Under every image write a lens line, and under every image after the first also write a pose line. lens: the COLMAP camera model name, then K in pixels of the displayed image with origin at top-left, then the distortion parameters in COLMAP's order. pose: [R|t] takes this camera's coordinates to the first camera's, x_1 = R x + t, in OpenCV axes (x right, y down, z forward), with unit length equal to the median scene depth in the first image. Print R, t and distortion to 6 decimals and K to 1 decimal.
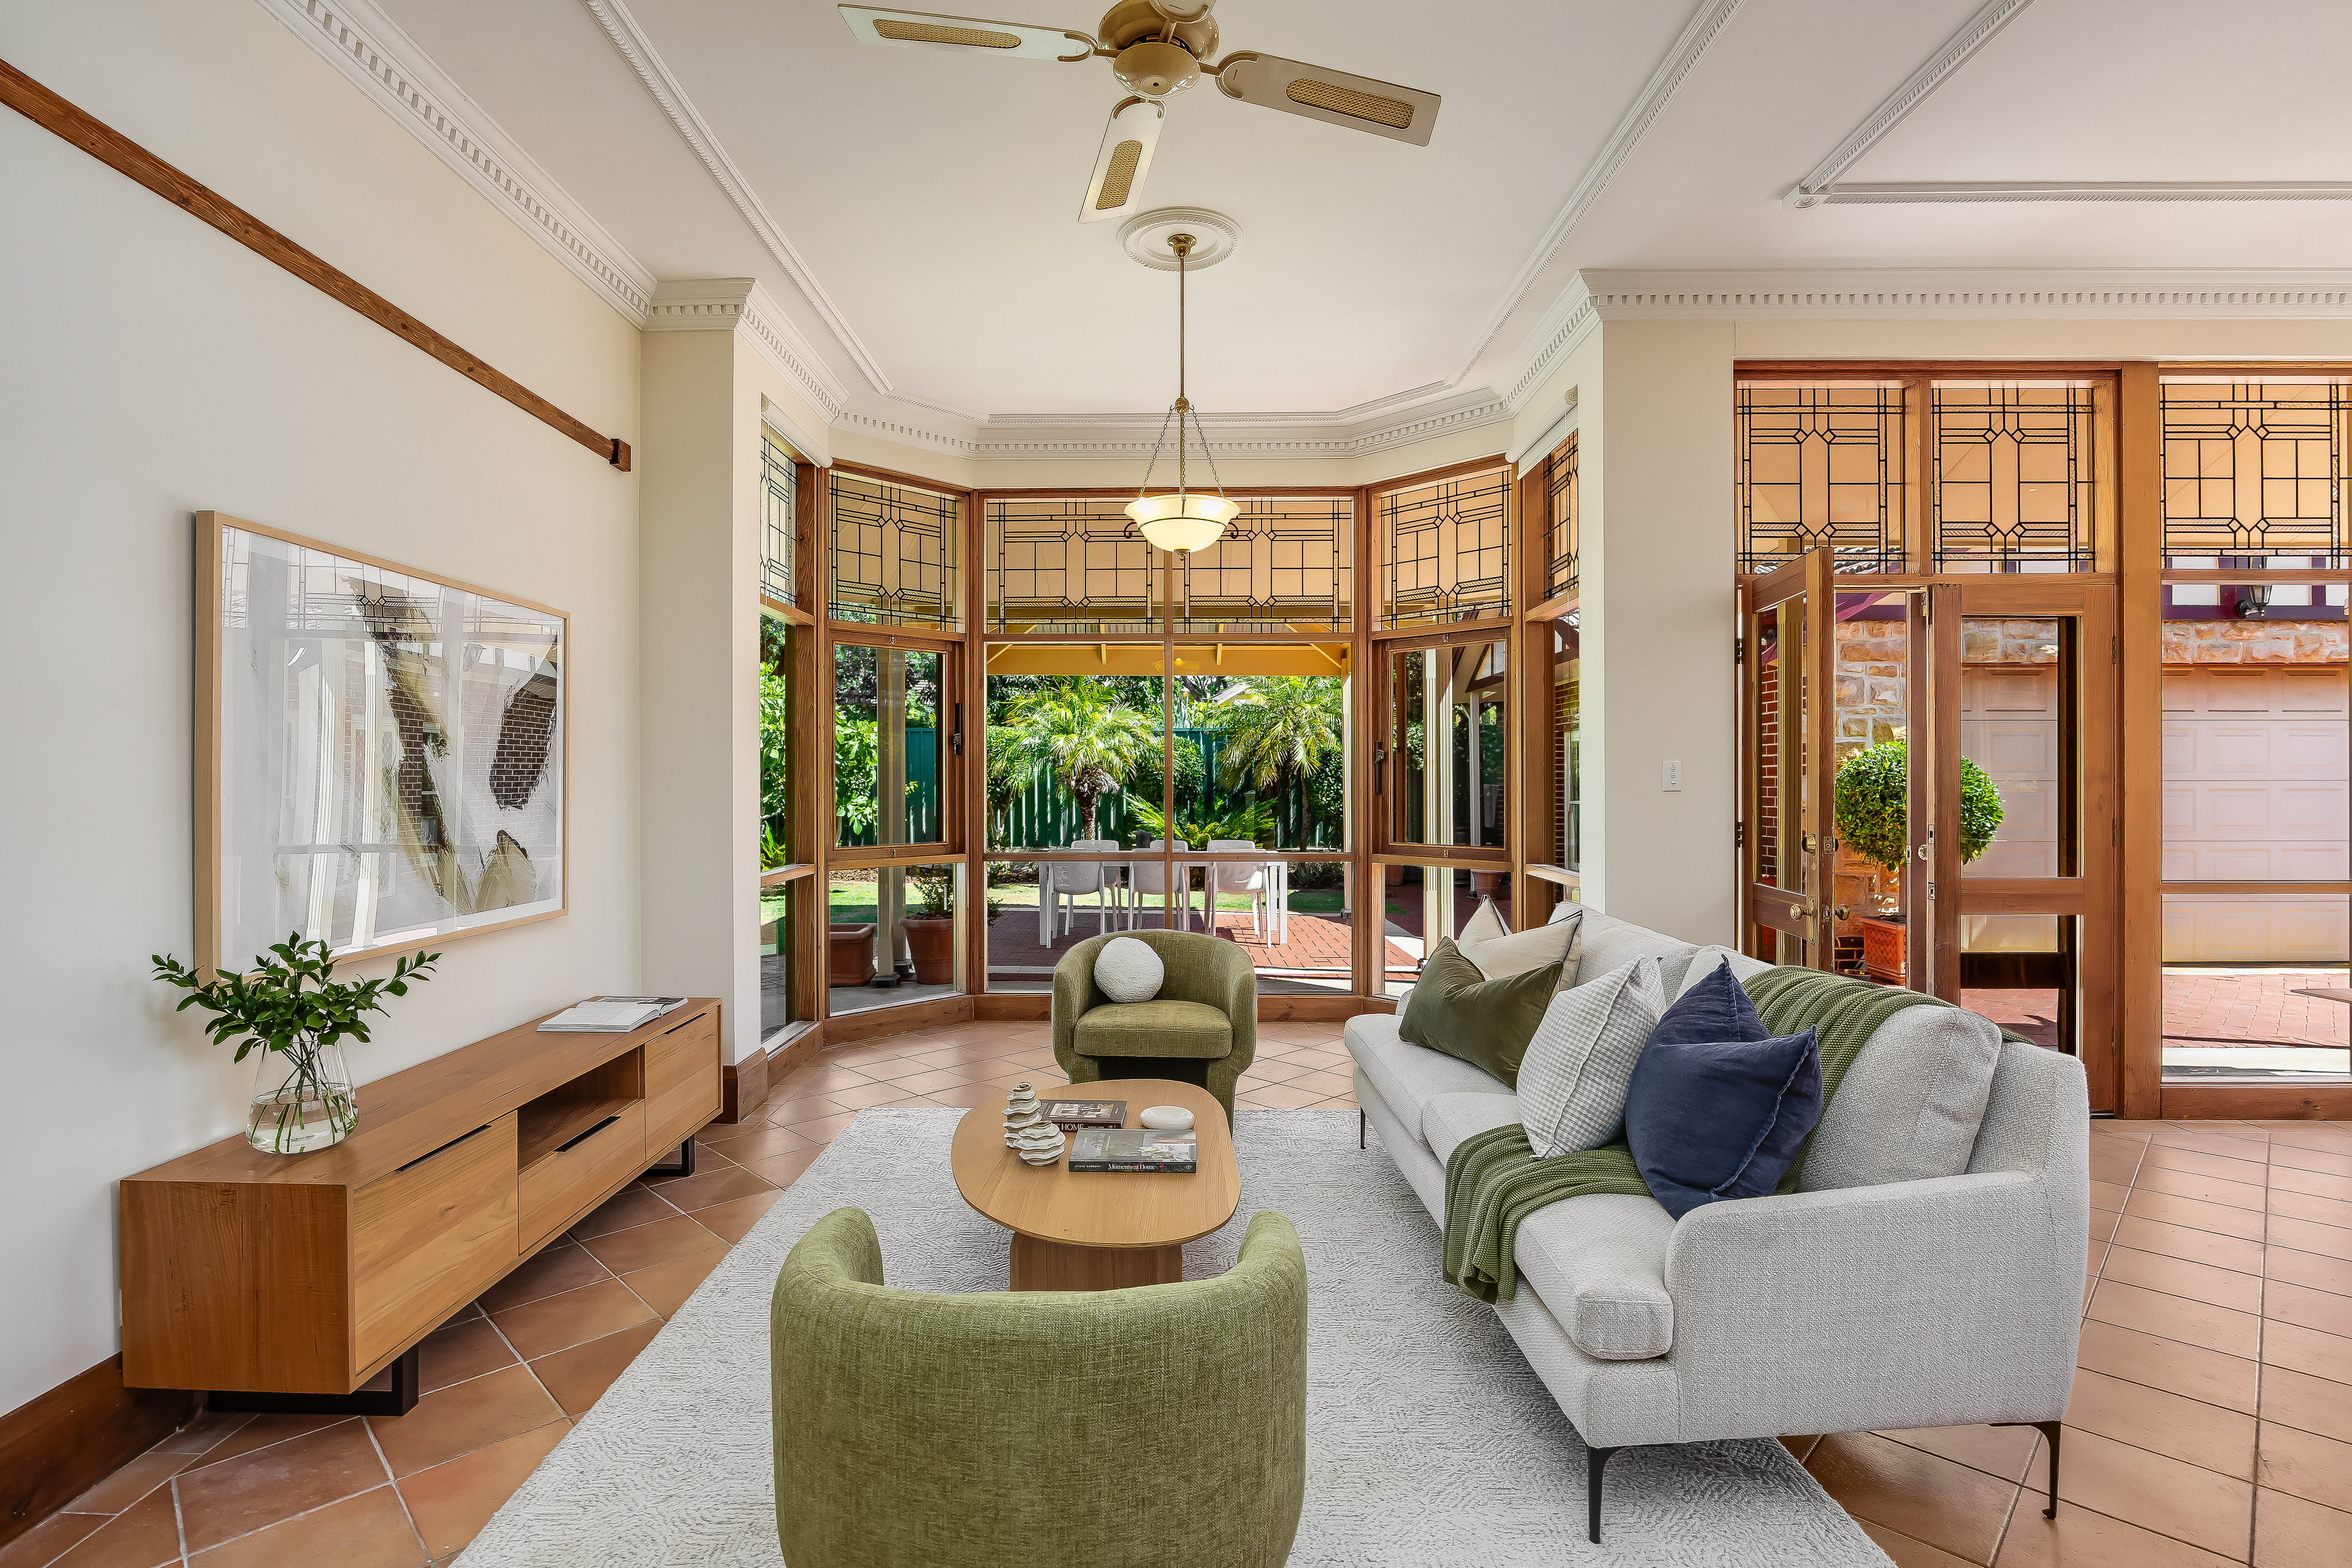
lens RADIAL K [[1106.7, 0, 1154.0], [0, 1106.7, 783.3], [0, 0, 1]] dist [-0.014355, 0.002341]
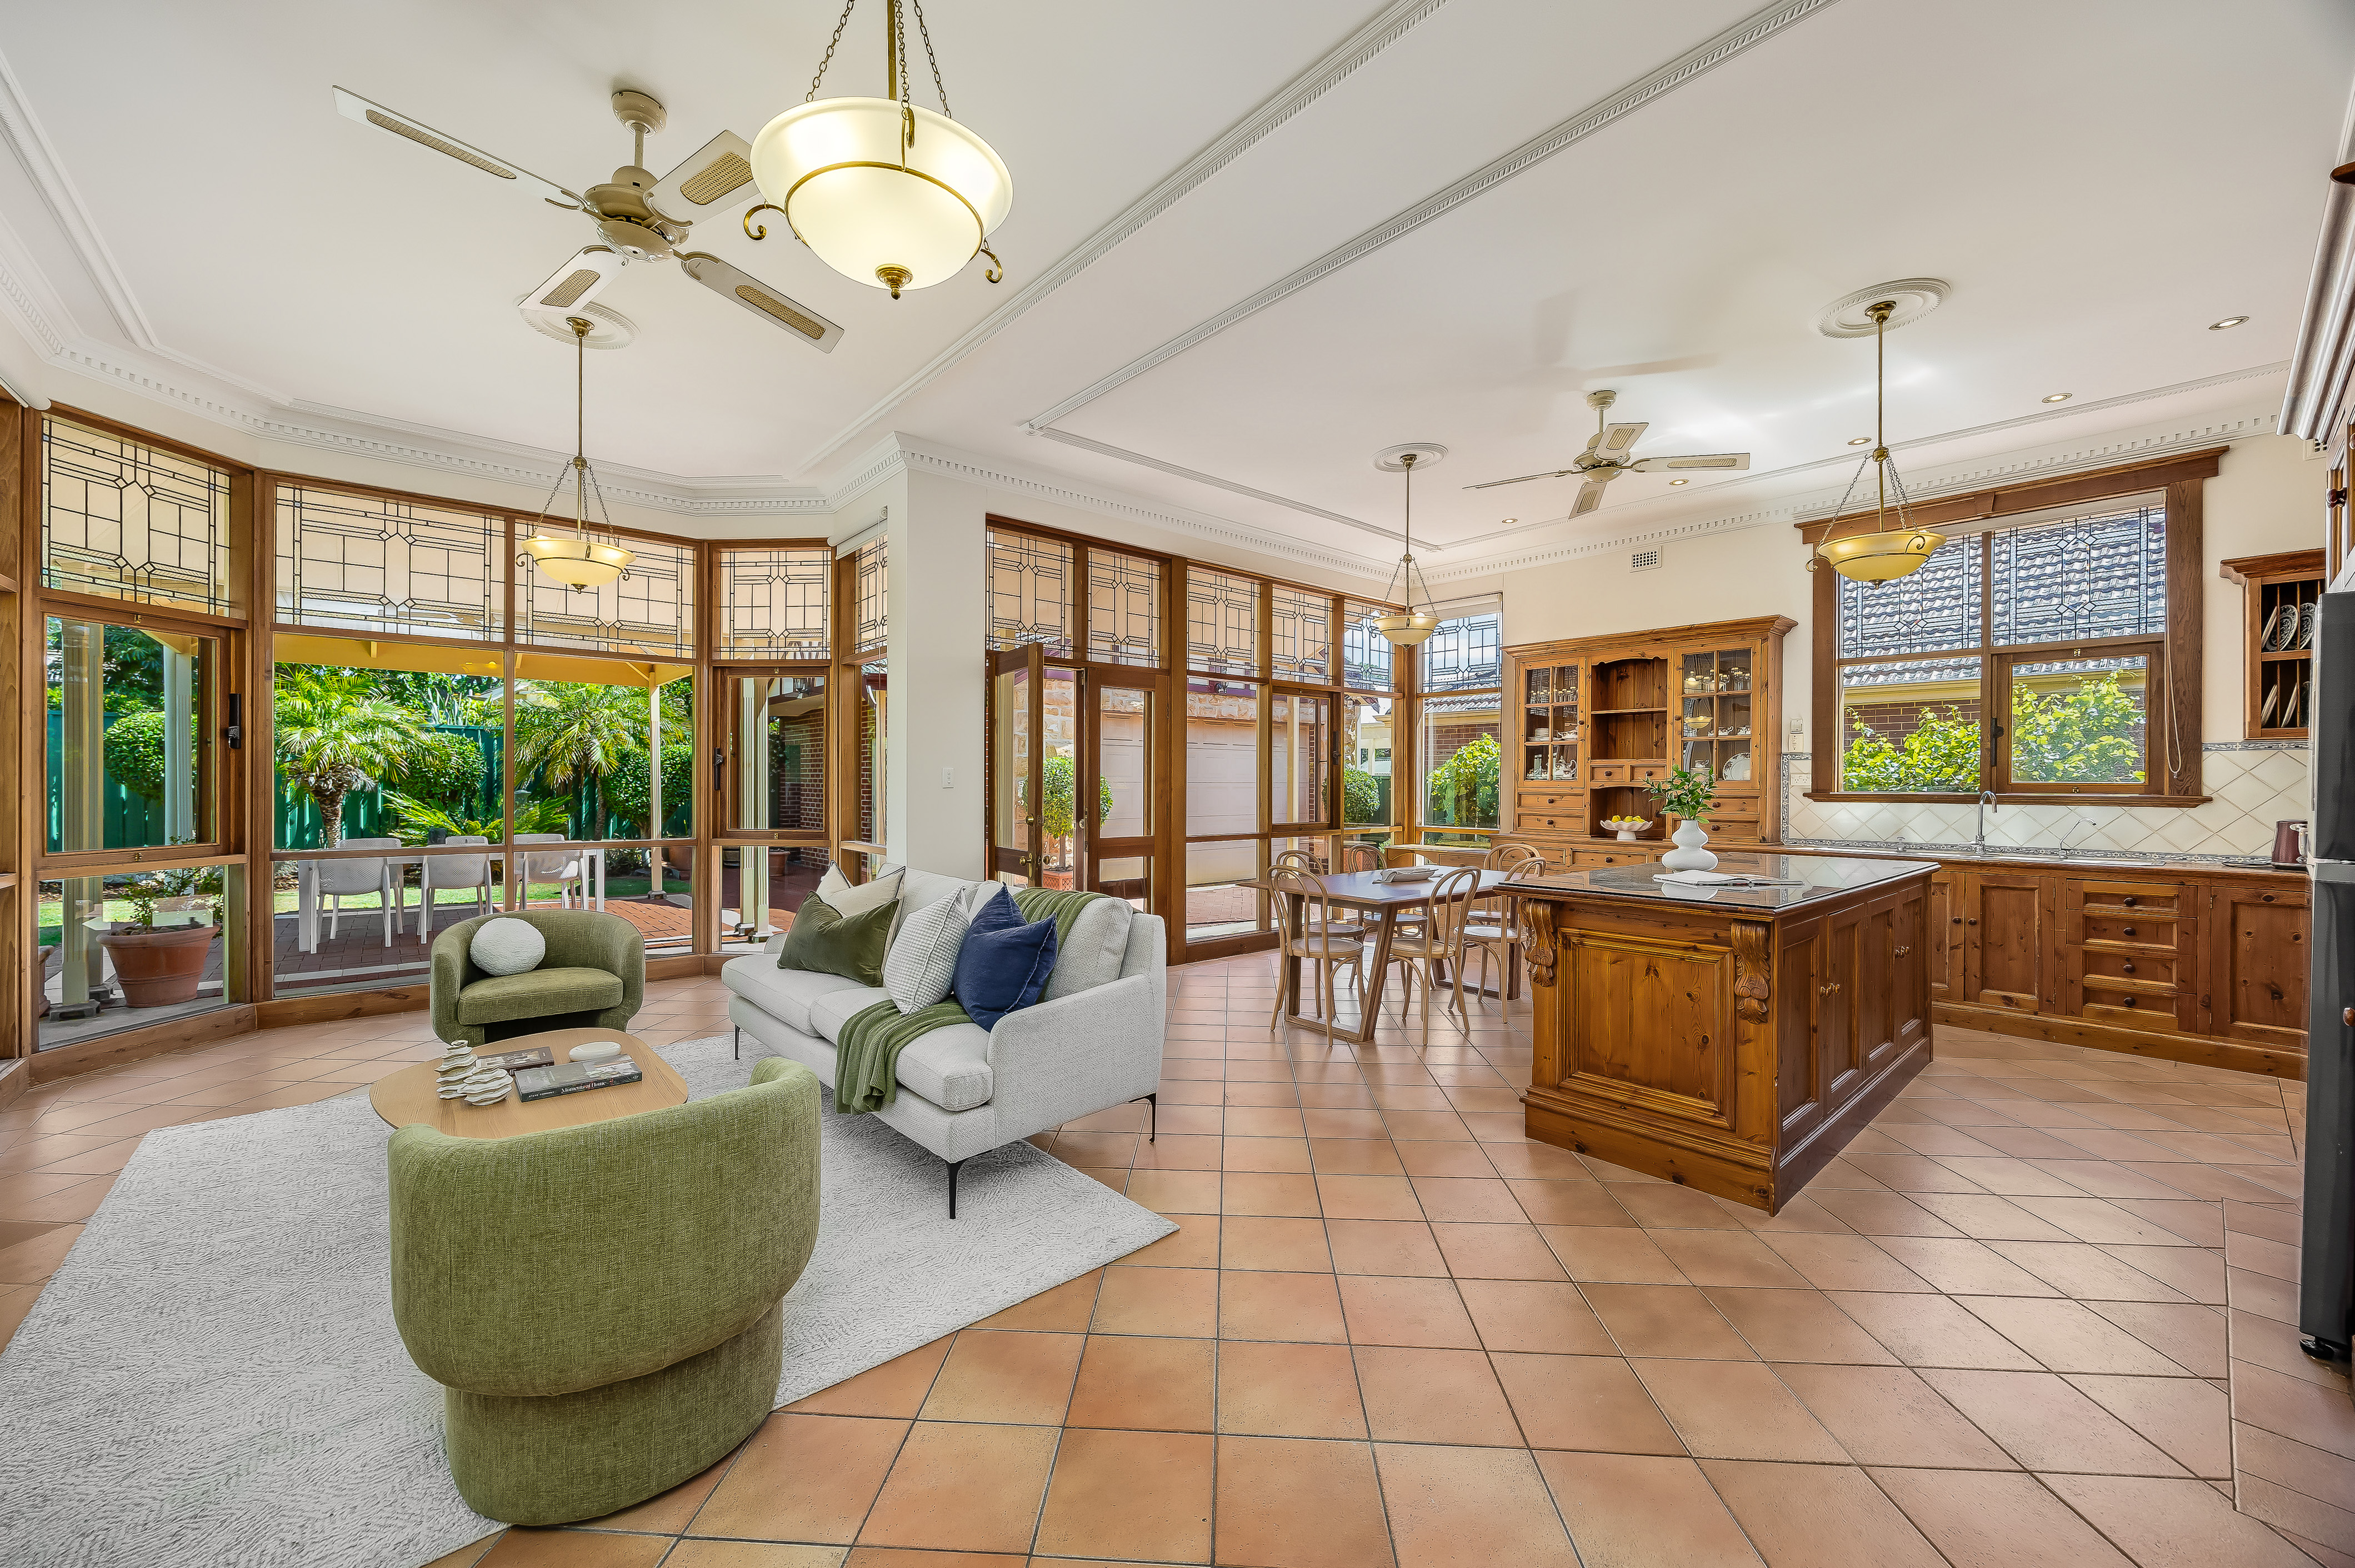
lens RADIAL K [[914.4, 0, 1176.2], [0, 914.4, 782.9], [0, 0, 1]] dist [-0.007448, 0.000135]
pose [[0.738691, 0.003725, 0.674034, -0.154150], [-0.004468, 0.999990, -0.000629, -0.000091], [-0.674030, -0.002547, 0.738700, -0.150313]]
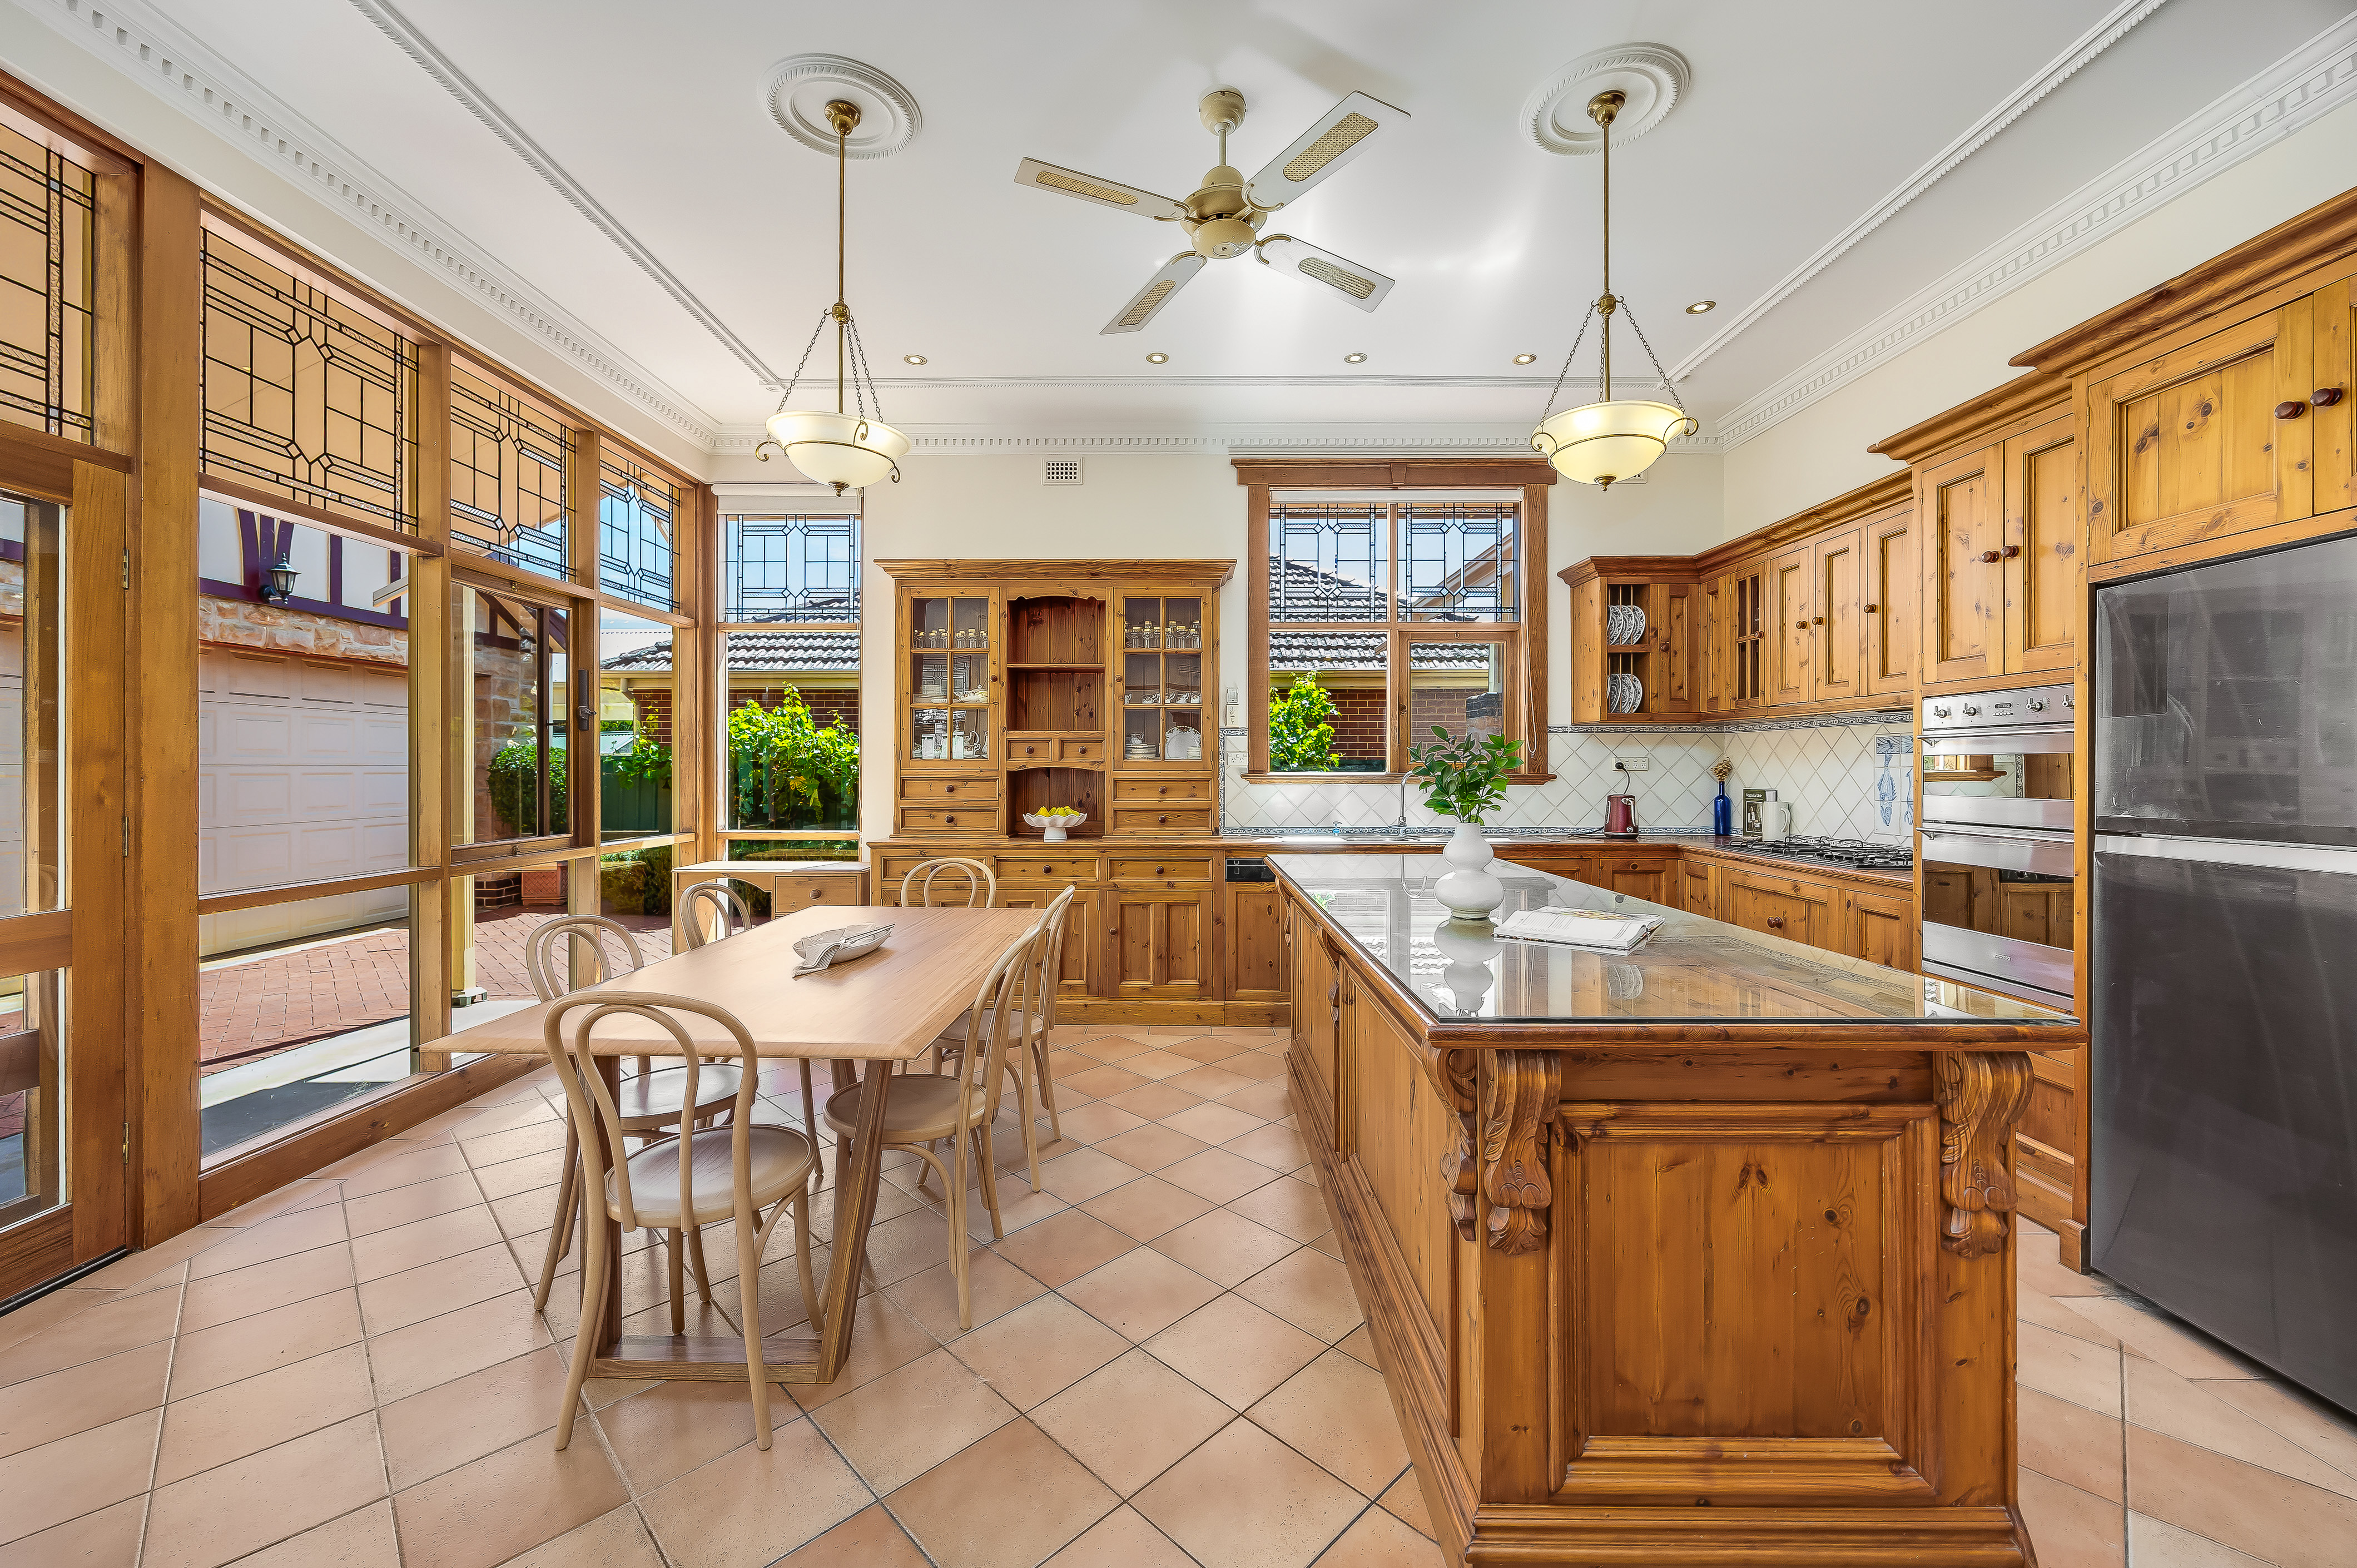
lens RADIAL K [[915.3, 0, 1164.6], [0, 915.3, 767.5], [0, 0, 1]] dist [-0.007448, 0.000135]
pose [[-0.006658, 0.002245, 0.999975, 0.300294], [-0.000099, 0.999997, -0.002246, 0.004149], [-0.999978, -0.000114, -0.006658, 0.347732]]
